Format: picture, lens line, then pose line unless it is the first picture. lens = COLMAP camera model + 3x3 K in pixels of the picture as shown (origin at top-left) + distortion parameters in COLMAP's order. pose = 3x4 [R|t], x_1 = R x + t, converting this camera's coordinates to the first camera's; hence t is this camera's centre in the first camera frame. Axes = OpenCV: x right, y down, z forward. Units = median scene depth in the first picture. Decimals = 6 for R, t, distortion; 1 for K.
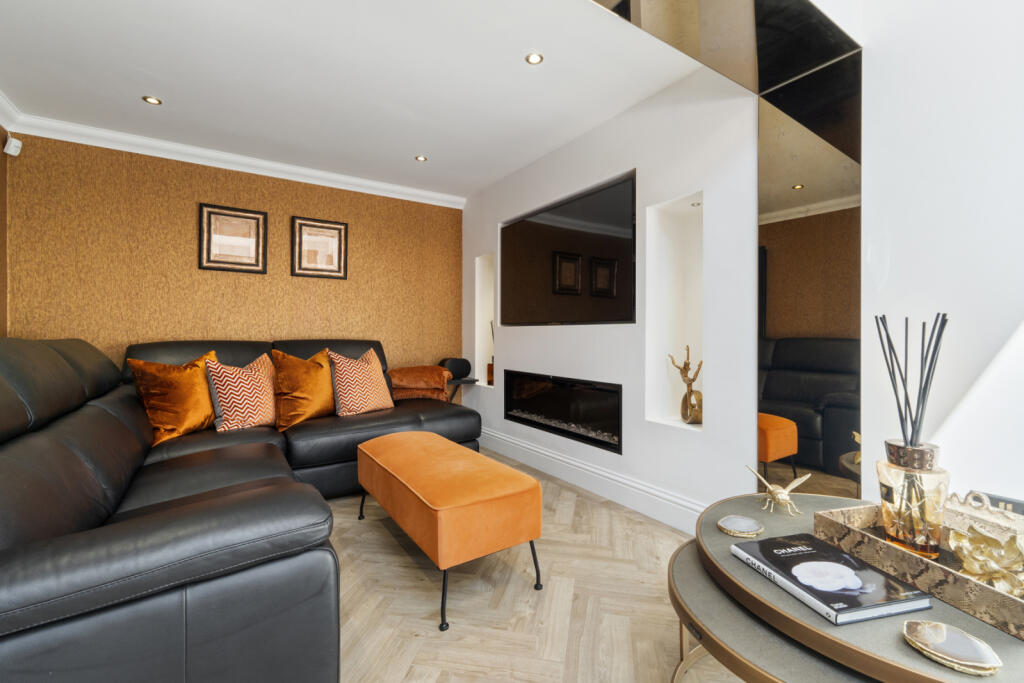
lens RADIAL K [[428.1, 0, 512.0], [0, 428.1, 341.5], [0, 0, 1]] dist [0.000425, 0.000267]
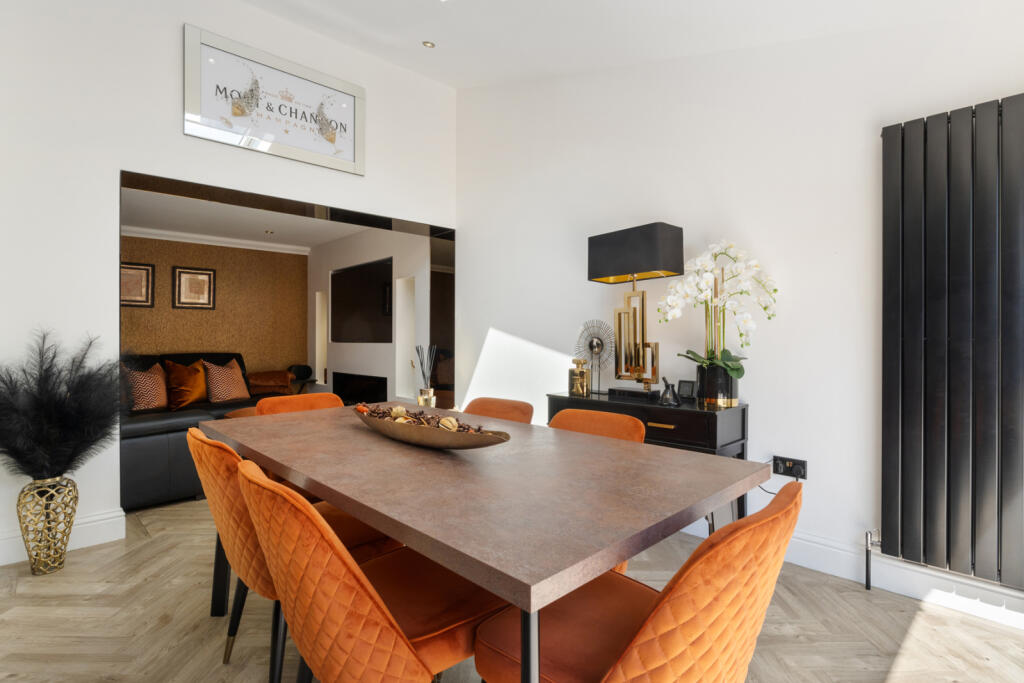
lens RADIAL K [[503.7, 0, 512.0], [0, 503.7, 341.5], [0, 0, 1]] dist [0.004825, 0.000374]
pose [[0.984470, -0.005835, 0.175455, 0.295750], [0.007693, 0.999921, -0.009916, -0.018250], [-0.175383, 0.011111, 0.984438, -0.838652]]
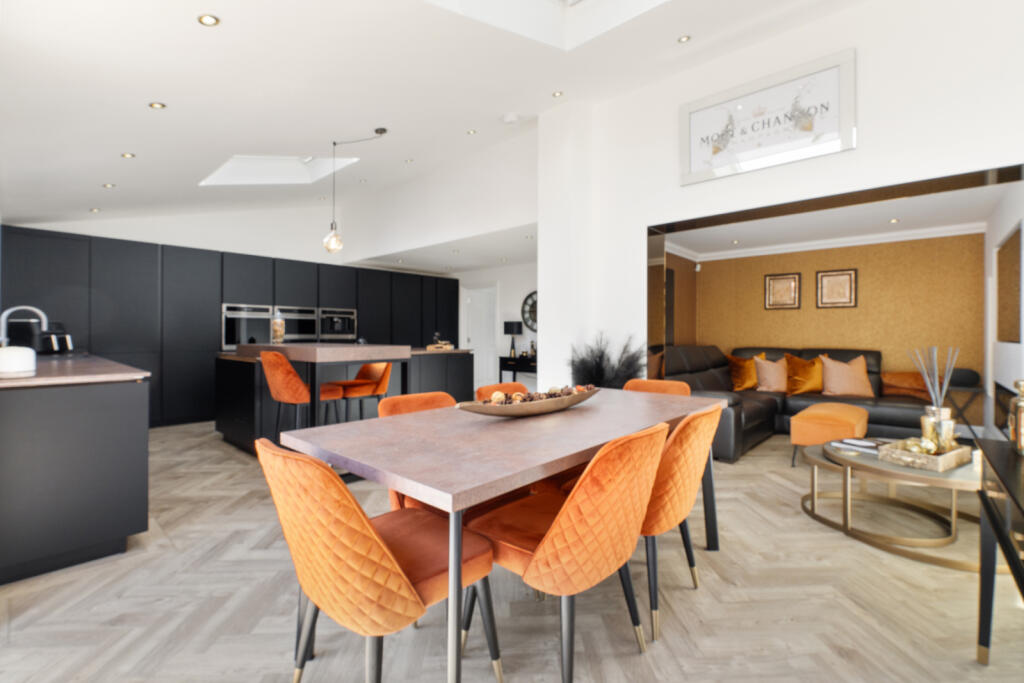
lens RADIAL K [[448.1, 0, 513.6], [0, 448.1, 331.3], [0, 0, 1]] dist [-0.001154, 0.000013]
pose [[0.253959, -0.005086, -0.967202, 0.827464], [-0.022236, 0.999691, -0.011095, -0.023572], [0.966959, 0.024325, 0.253767, -0.528514]]
